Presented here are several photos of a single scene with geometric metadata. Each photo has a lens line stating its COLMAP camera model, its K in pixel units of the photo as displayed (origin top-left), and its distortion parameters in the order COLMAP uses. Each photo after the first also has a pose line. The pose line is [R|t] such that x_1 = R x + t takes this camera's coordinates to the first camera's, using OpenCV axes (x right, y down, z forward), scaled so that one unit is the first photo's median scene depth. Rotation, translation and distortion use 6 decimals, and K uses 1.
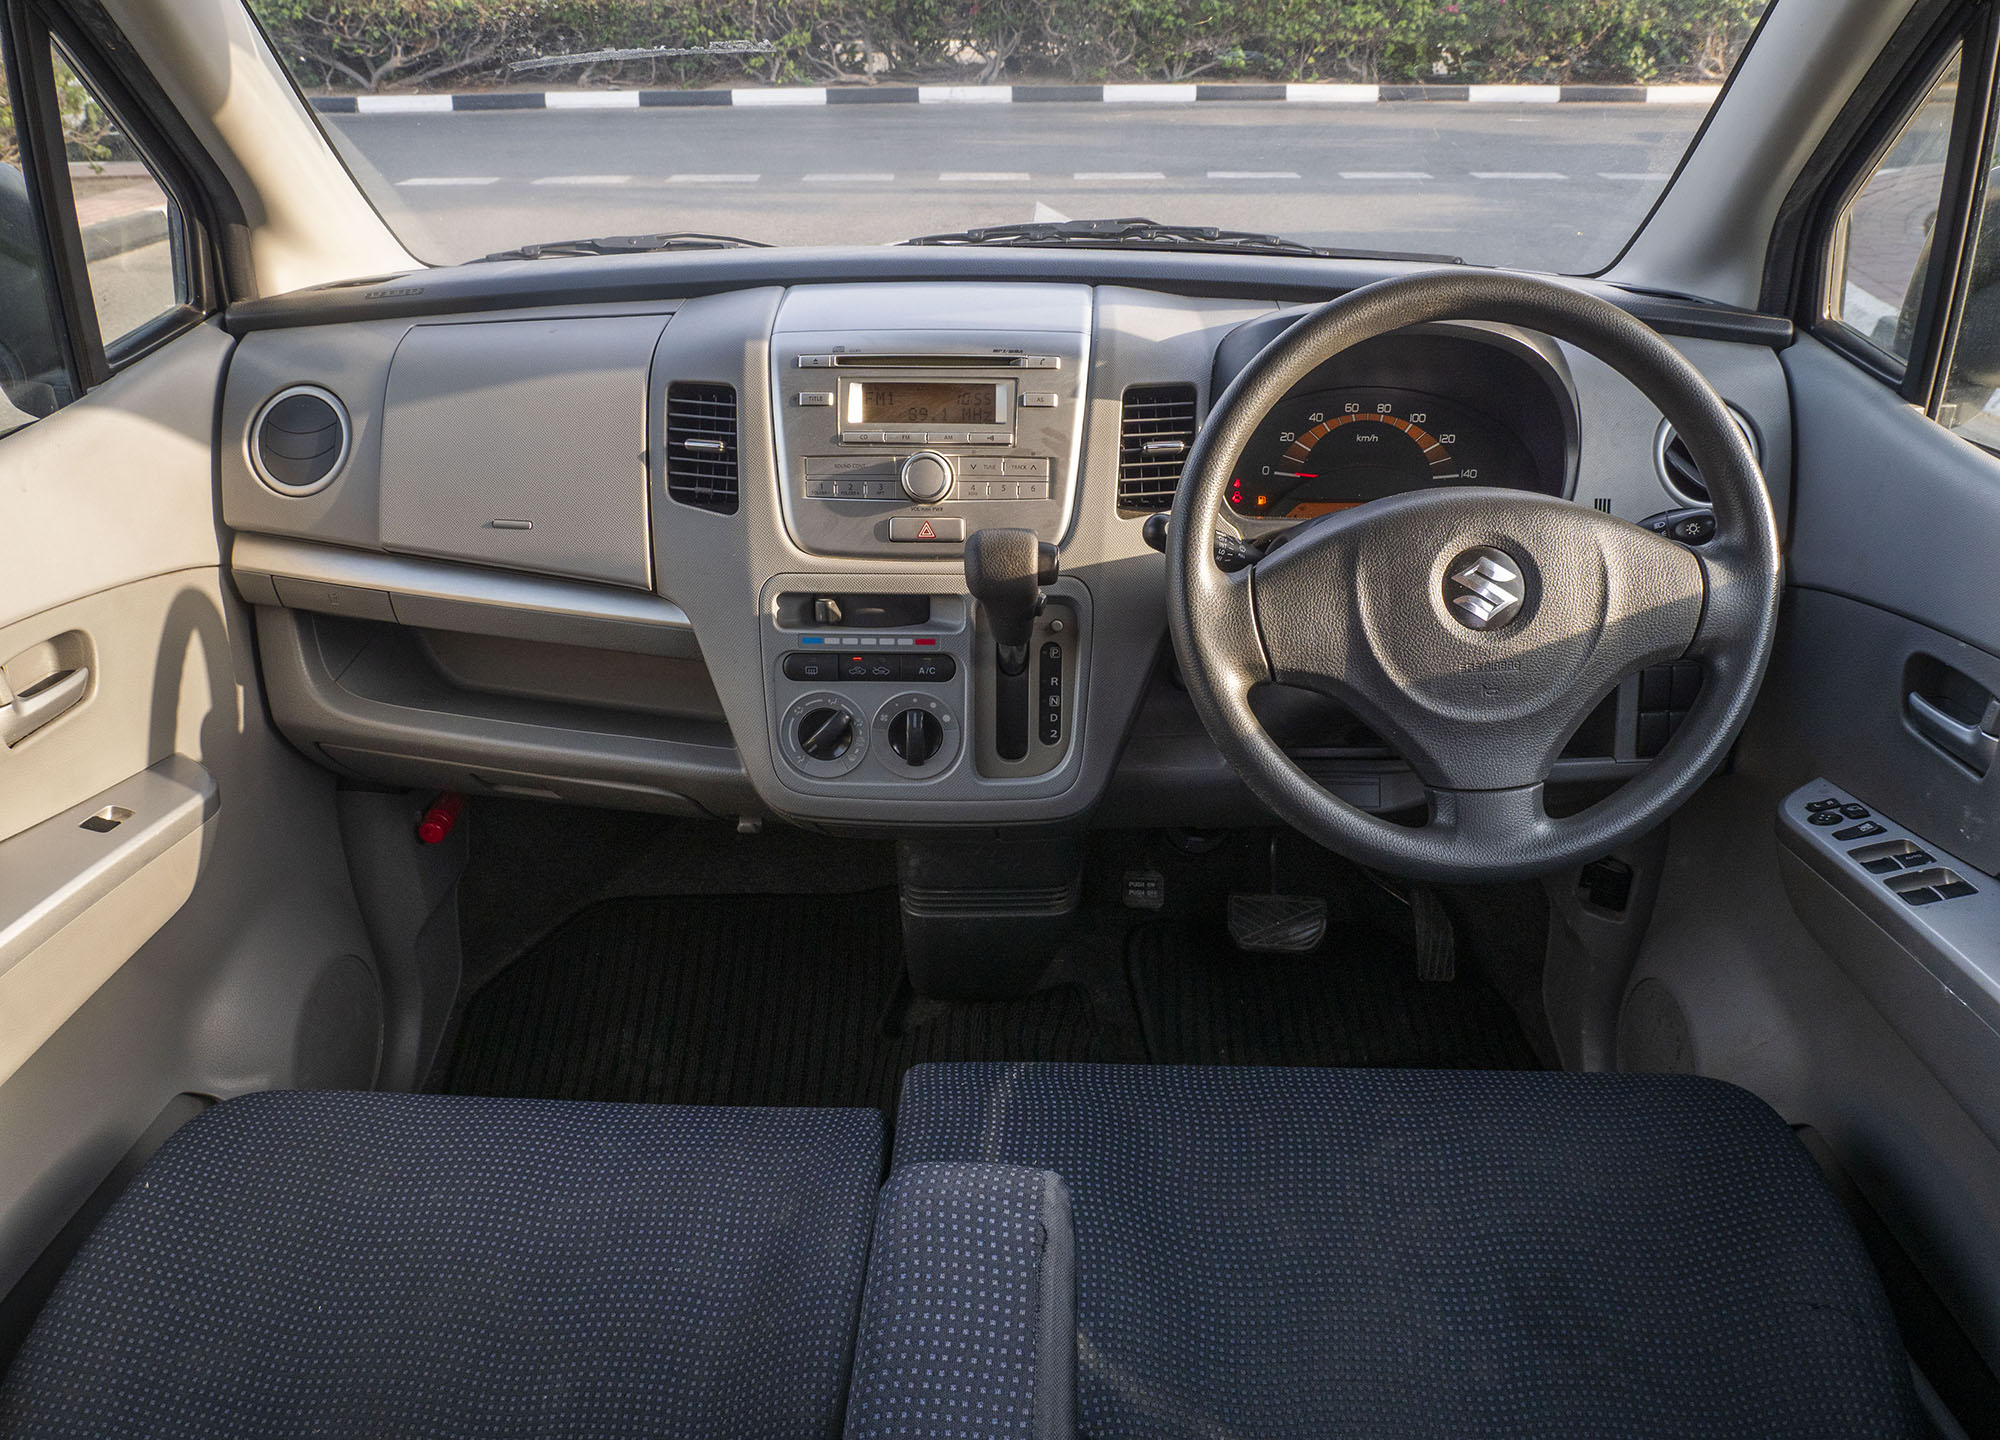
lens RADIAL K [[1464.5, 0, 1000.0], [0, 1464.5, 720.0], [0, 0, 1]] dist [-0.044520, 0.005209]
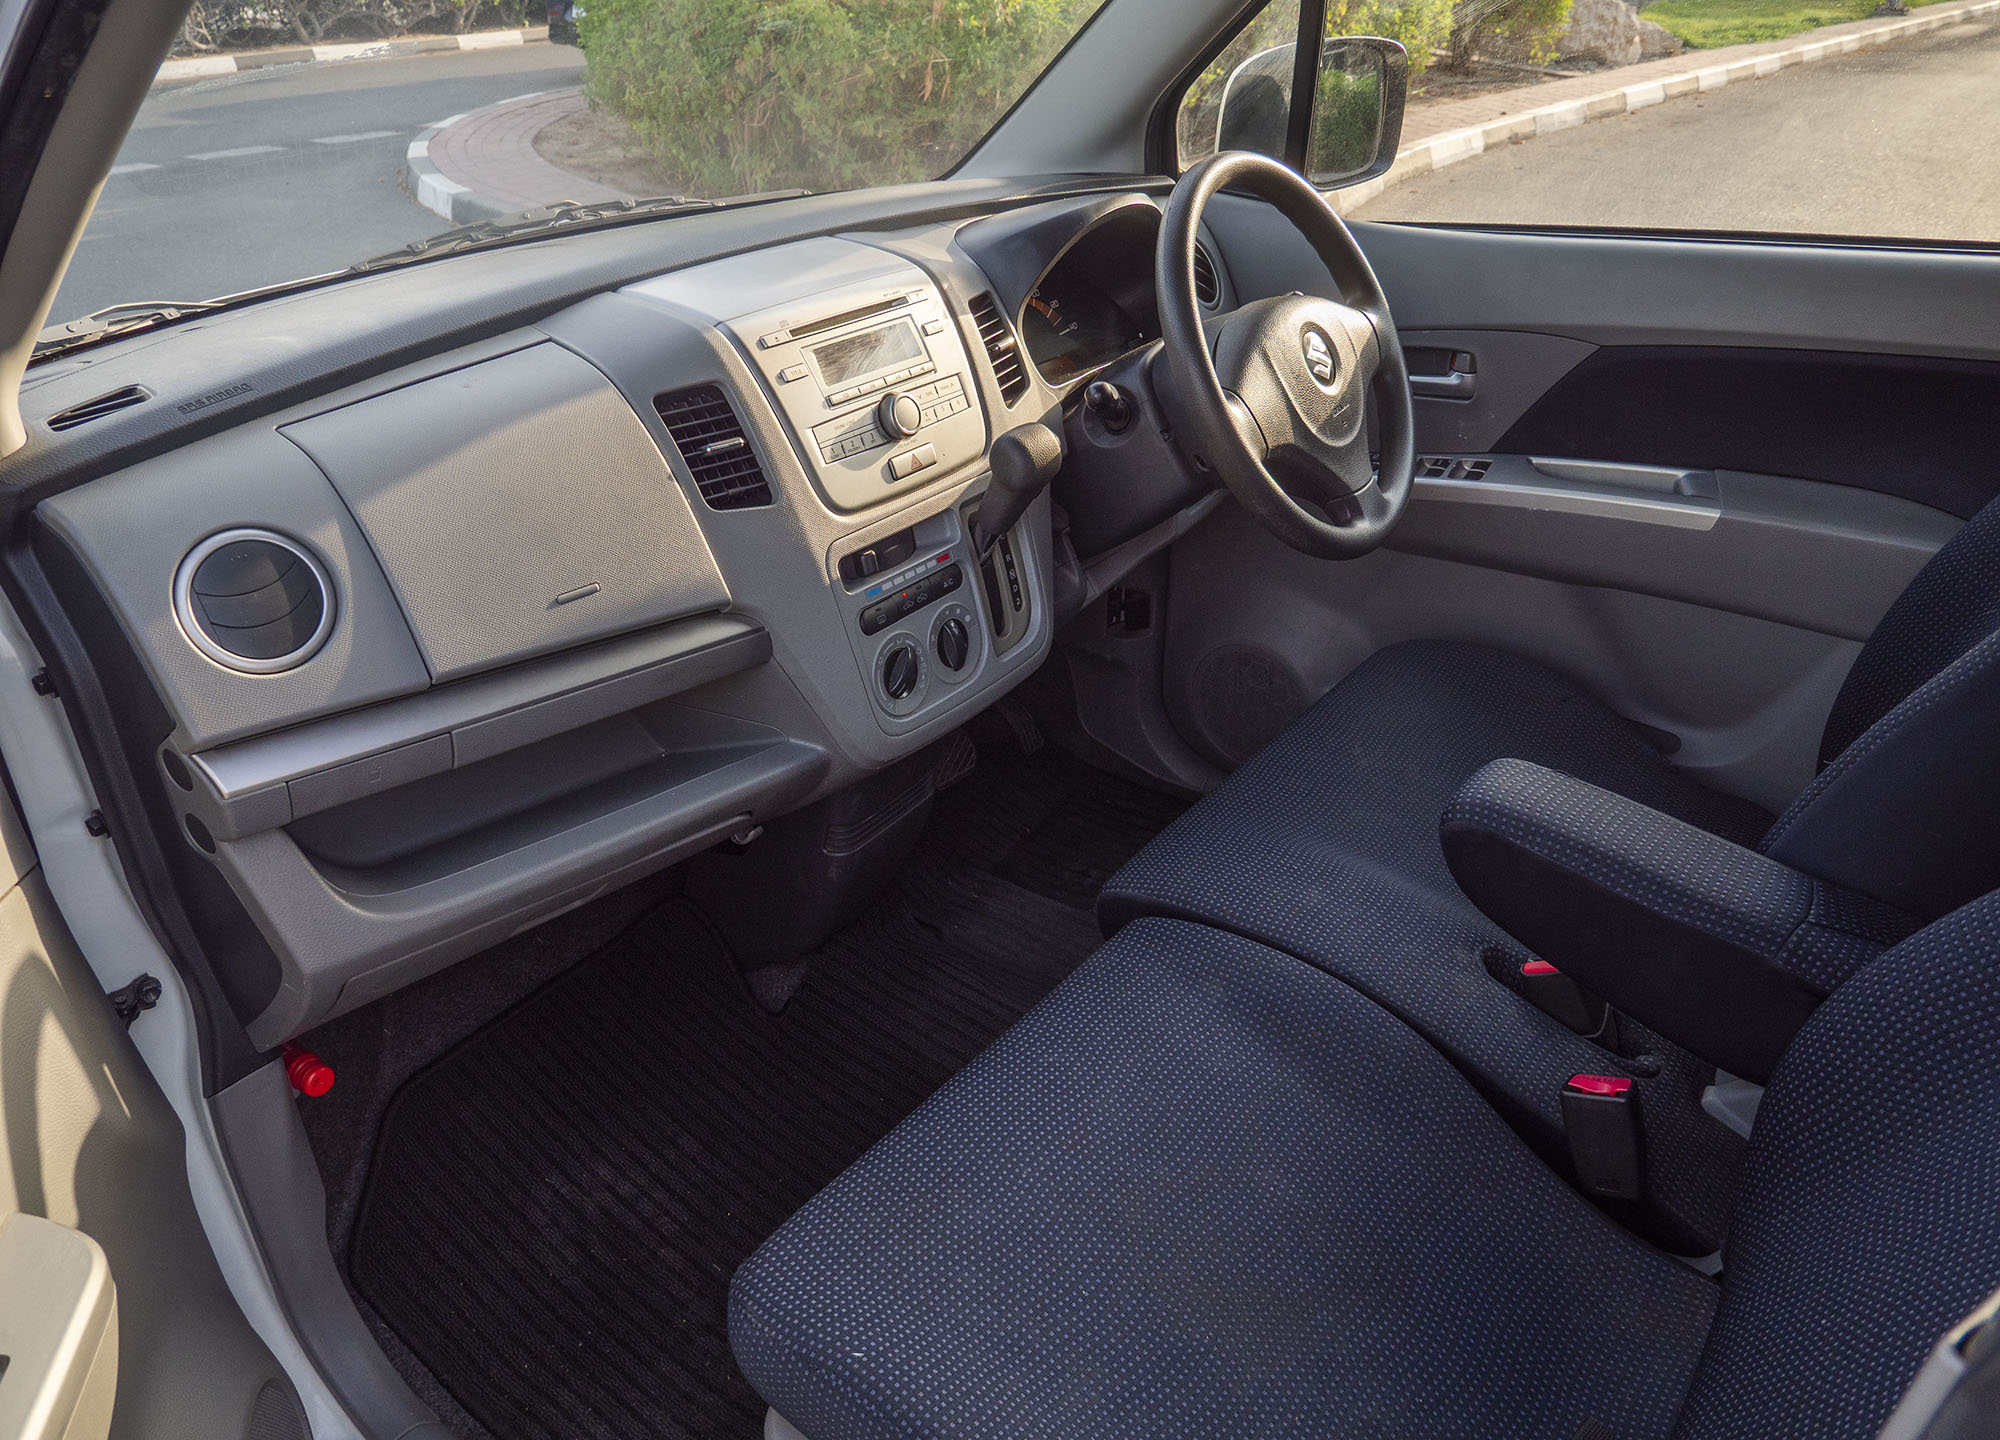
lens RADIAL K [[1464.5, 0, 1000.0], [0, 1464.5, 720.0], [0, 0, 1]] dist [-0.044520, 0.005209]
pose [[0.581665, -0.400086, 0.708235, -0.850214], [0.386271, 0.902104, 0.192363, -0.137499], [-0.715863, 0.161679, 0.679264, 0.229729]]
